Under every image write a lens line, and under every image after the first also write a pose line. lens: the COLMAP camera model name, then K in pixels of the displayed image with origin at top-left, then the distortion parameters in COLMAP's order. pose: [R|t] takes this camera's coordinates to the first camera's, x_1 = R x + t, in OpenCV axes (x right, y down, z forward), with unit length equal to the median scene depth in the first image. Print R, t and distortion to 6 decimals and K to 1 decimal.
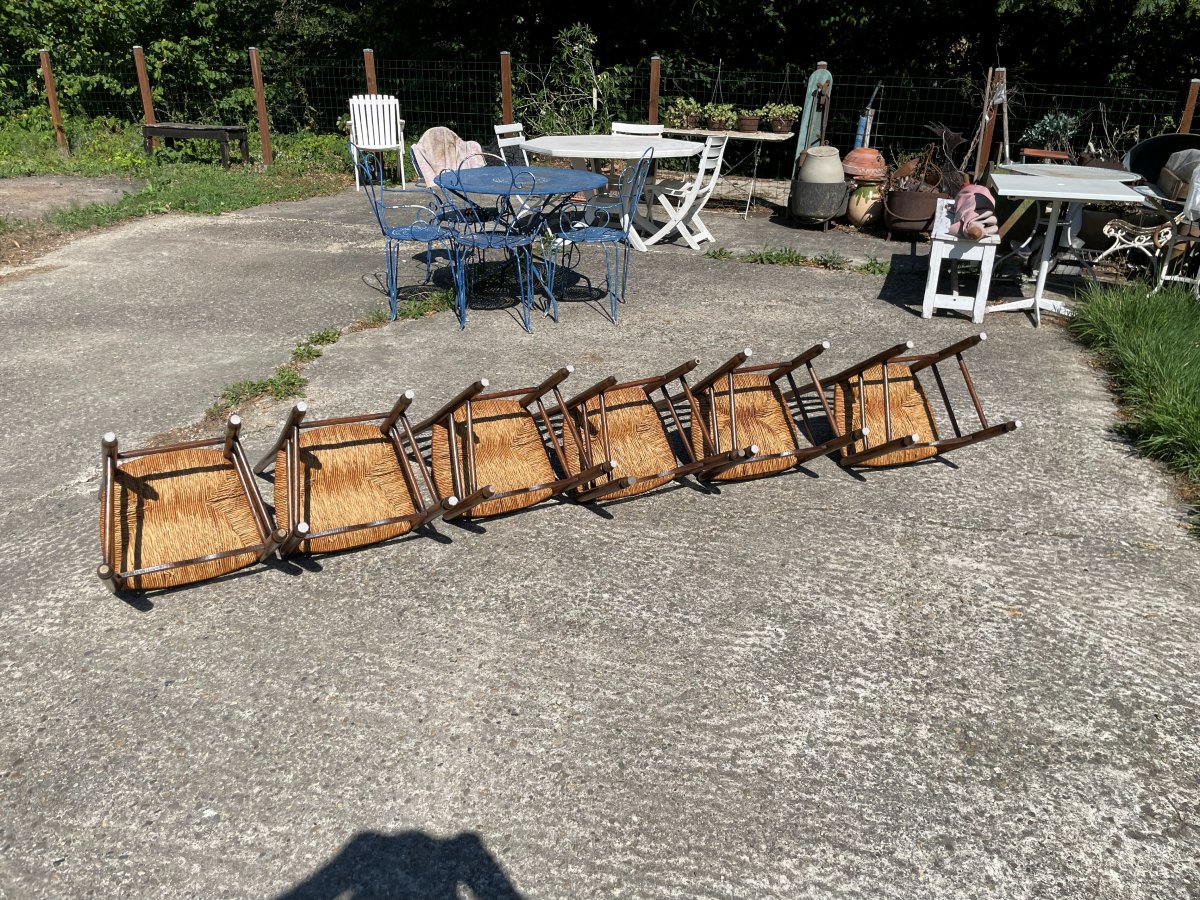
lens RADIAL K [[915.3, 0, 601.8], [0, 915.3, 435.8], [0, 0, 1]] dist [0.082987, -0.115675]
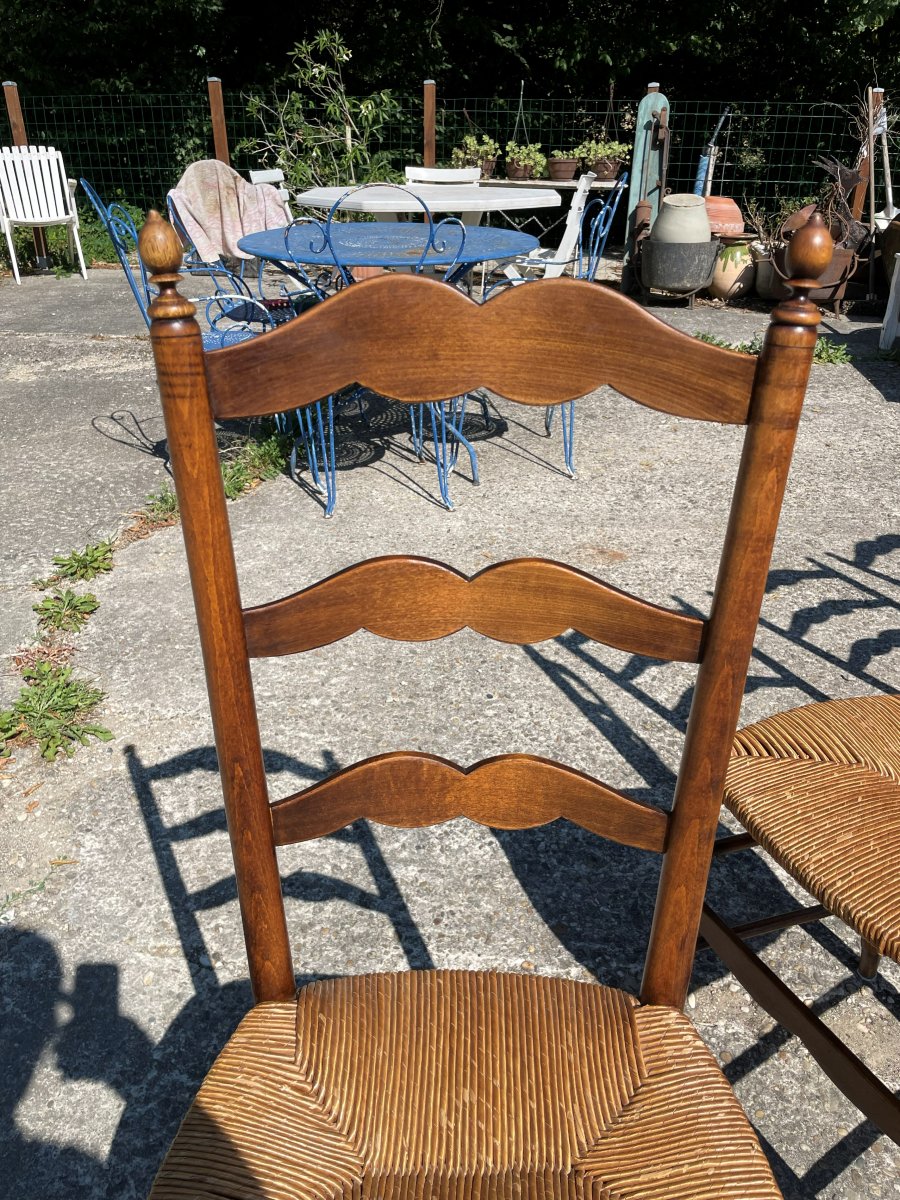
lens RADIAL K [[915.3, 0, 454.9], [0, 915.3, 591.6], [0, 0, 1]] dist [0.082987, -0.115675]
pose [[0.975462, -0.110393, 0.190495, -0.145228], [0.096779, 0.992136, 0.079377, -0.081247], [-0.197759, -0.058993, 0.978474, 0.327220]]
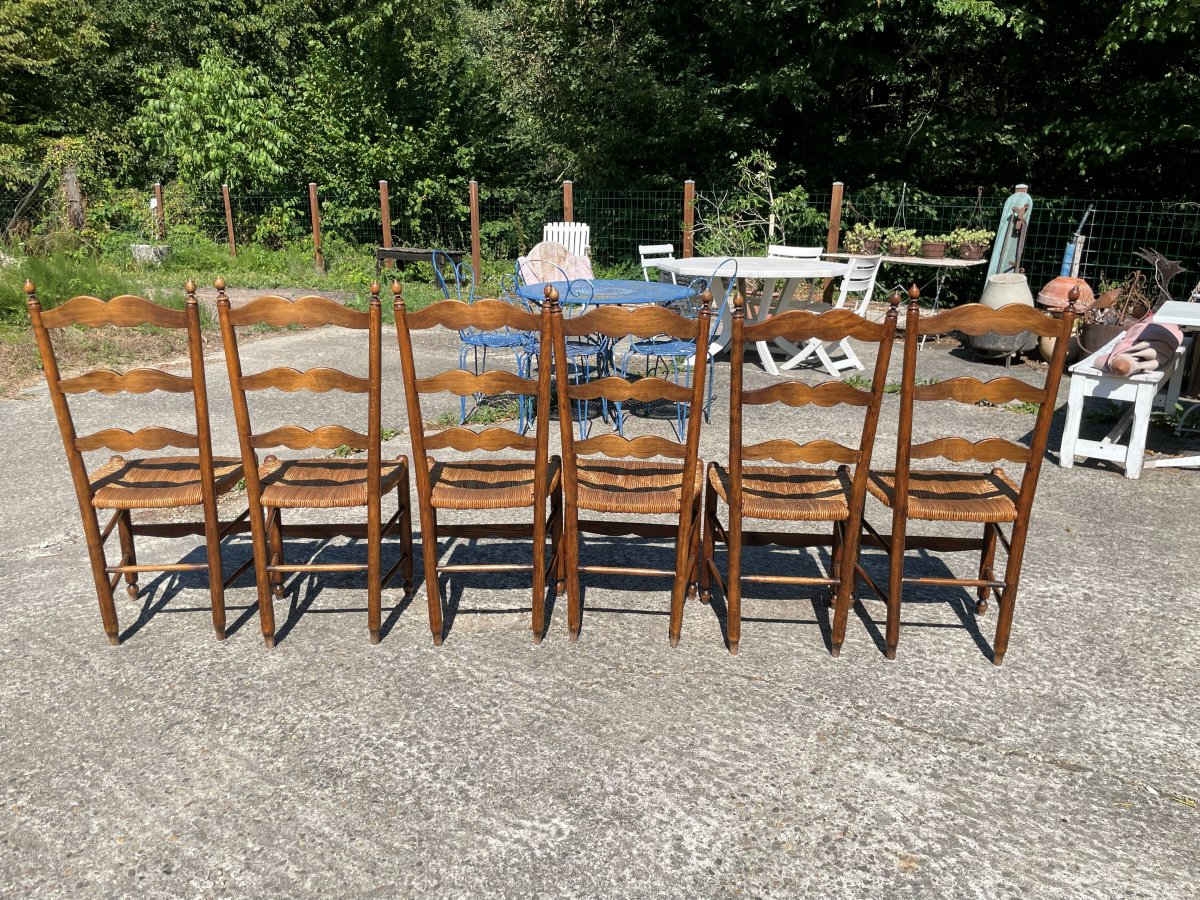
lens RADIAL K [[915.3, 0, 602.8], [0, 915.3, 436.8], [0, 0, 1]] dist [0.082987, -0.115675]
pose [[0.956246, 0.071388, -0.283722, 0.154878], [-0.110496, 0.986073, -0.124304, -0.005665], [0.270897, 0.150215, 0.950816, 0.086208]]
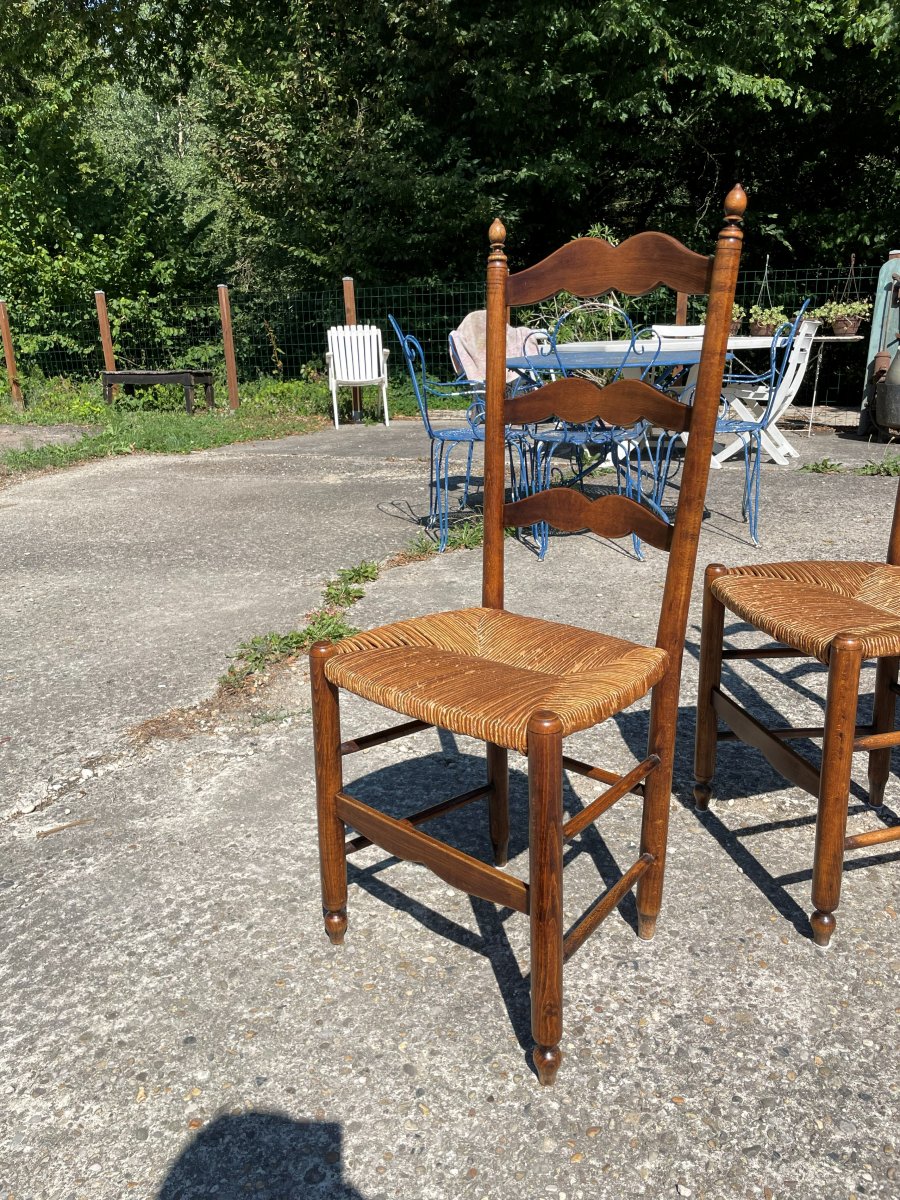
lens RADIAL K [[915.3, 0, 454.8], [0, 915.3, 591.1], [0, 0, 1]] dist [0.082987, -0.115675]
pose [[0.996840, -0.022002, -0.076327, -0.127104], [0.012794, 0.992800, -0.119095, -0.006016], [0.078398, 0.117742, 0.989945, 0.225010]]
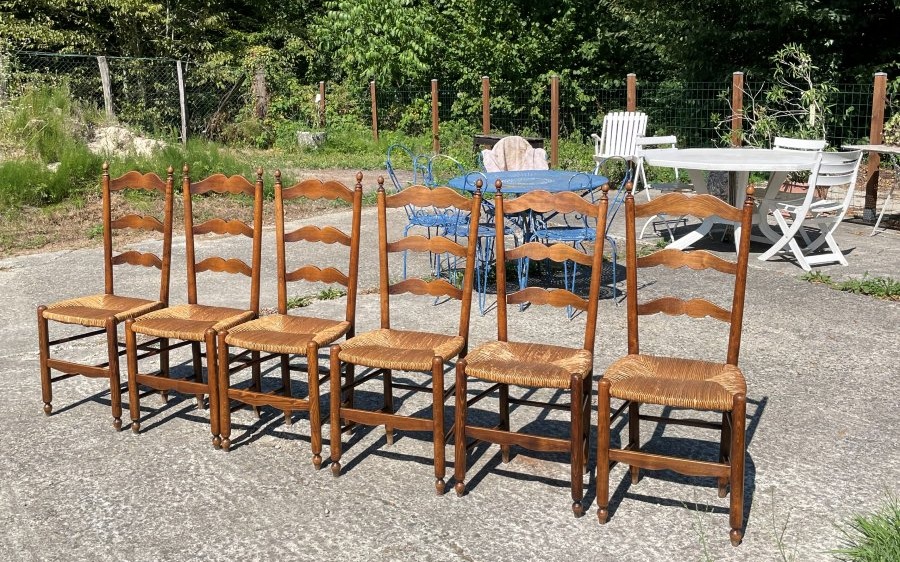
lens RADIAL K [[913.0, 0, 455.8], [0, 913.0, 229.6], [0, 0, 1]] dist [0.056382, 0.000000]
pose [[0.784872, 0.083220, -0.614044, 0.409967], [-0.221007, 0.963366, -0.151928, -0.031658], [0.578905, 0.254952, 0.774511, 0.102271]]
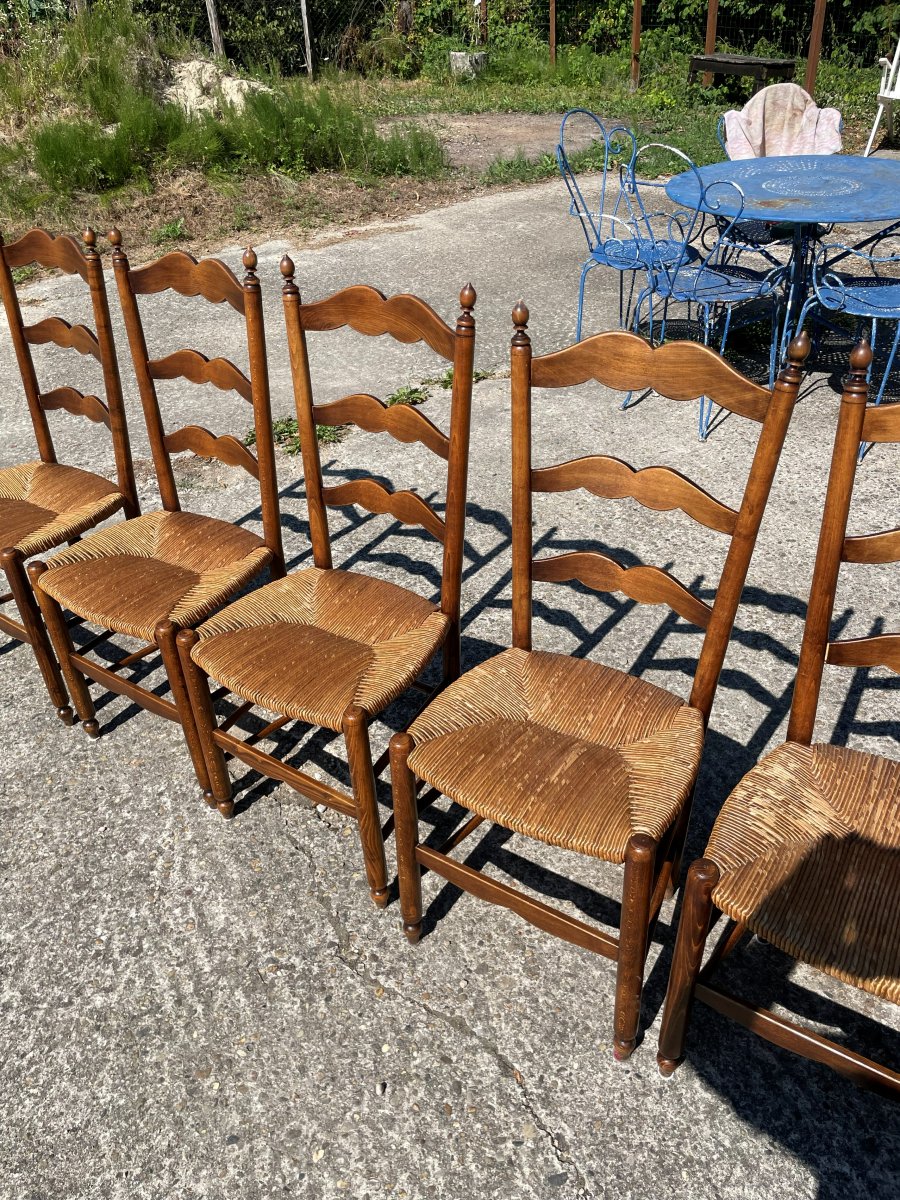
lens RADIAL K [[915.3, 0, 454.1], [0, 915.3, 591.4], [0, 0, 1]] dist [0.082987, -0.115675]
pose [[0.659444, 0.386080, -0.645040, 0.202281], [-0.241030, 0.921334, 0.305039, -0.129421], [0.712066, -0.045682, 0.700625, 0.315205]]
